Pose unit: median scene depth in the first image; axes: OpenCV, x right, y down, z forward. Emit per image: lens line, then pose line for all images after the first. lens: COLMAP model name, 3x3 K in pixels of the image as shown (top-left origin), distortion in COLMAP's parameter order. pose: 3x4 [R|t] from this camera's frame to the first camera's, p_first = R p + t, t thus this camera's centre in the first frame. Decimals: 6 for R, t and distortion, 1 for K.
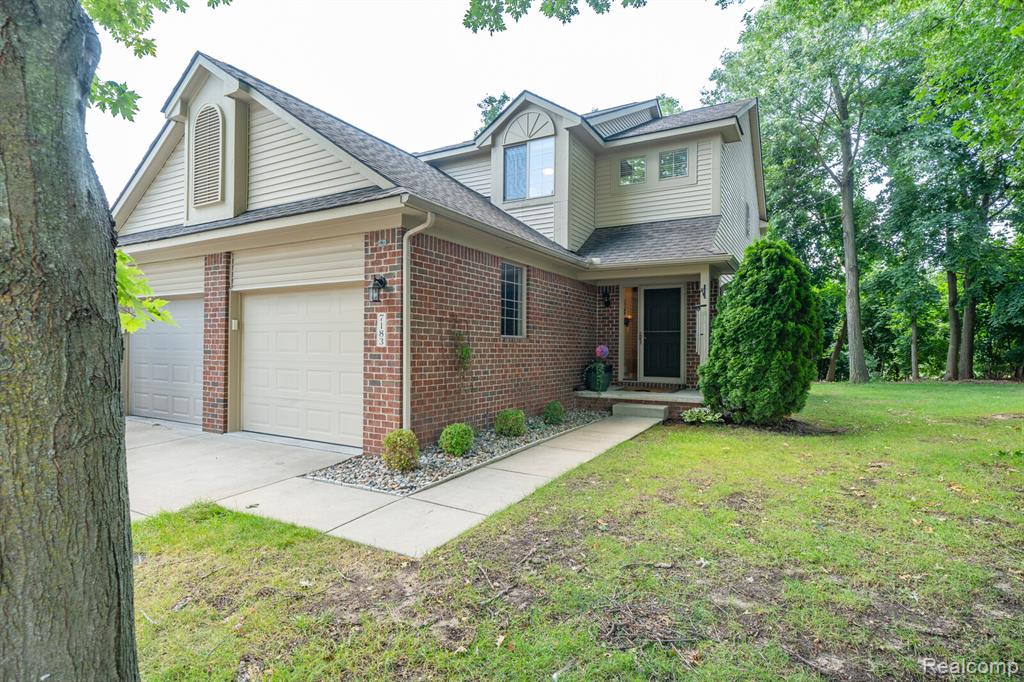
lens RADIAL K [[475.9, 0, 511.9], [0, 475.9, 334.3], [0, 0, 1]] dist [-0.003261, -0.000183]
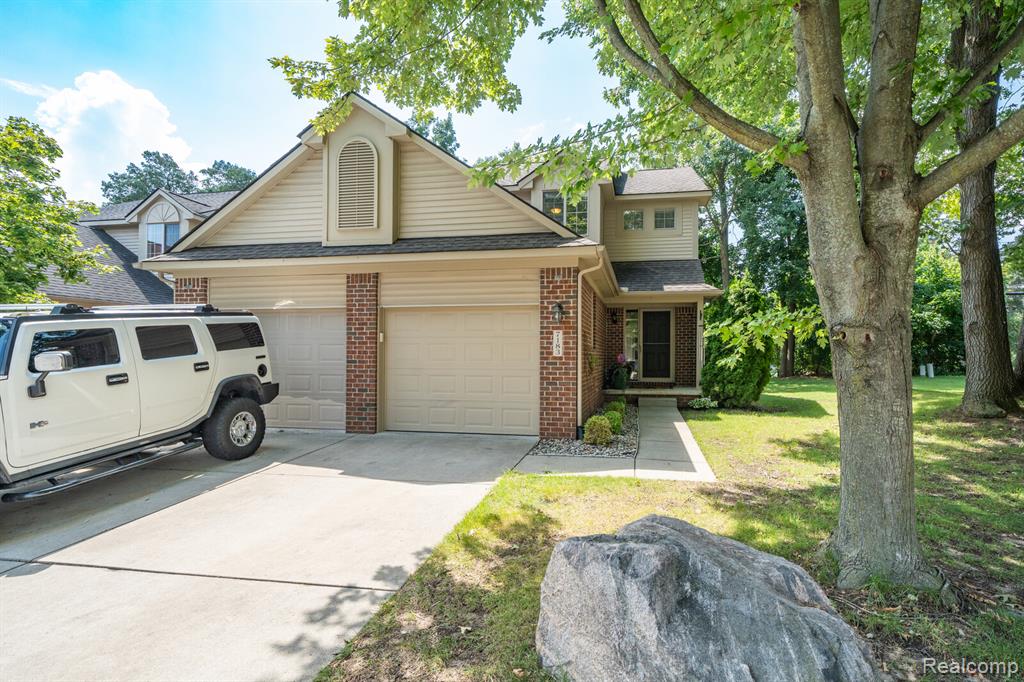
lens RADIAL K [[471.7, 0, 512.0], [0, 471.7, 341.0], [0, 0, 1]] dist [-0.001945, -0.000526]
pose [[0.947516, 0.005269, 0.319665, -0.793246], [-0.004758, 0.999986, -0.002381, -0.011715], [-0.319673, 0.000736, 0.947528, -0.195250]]
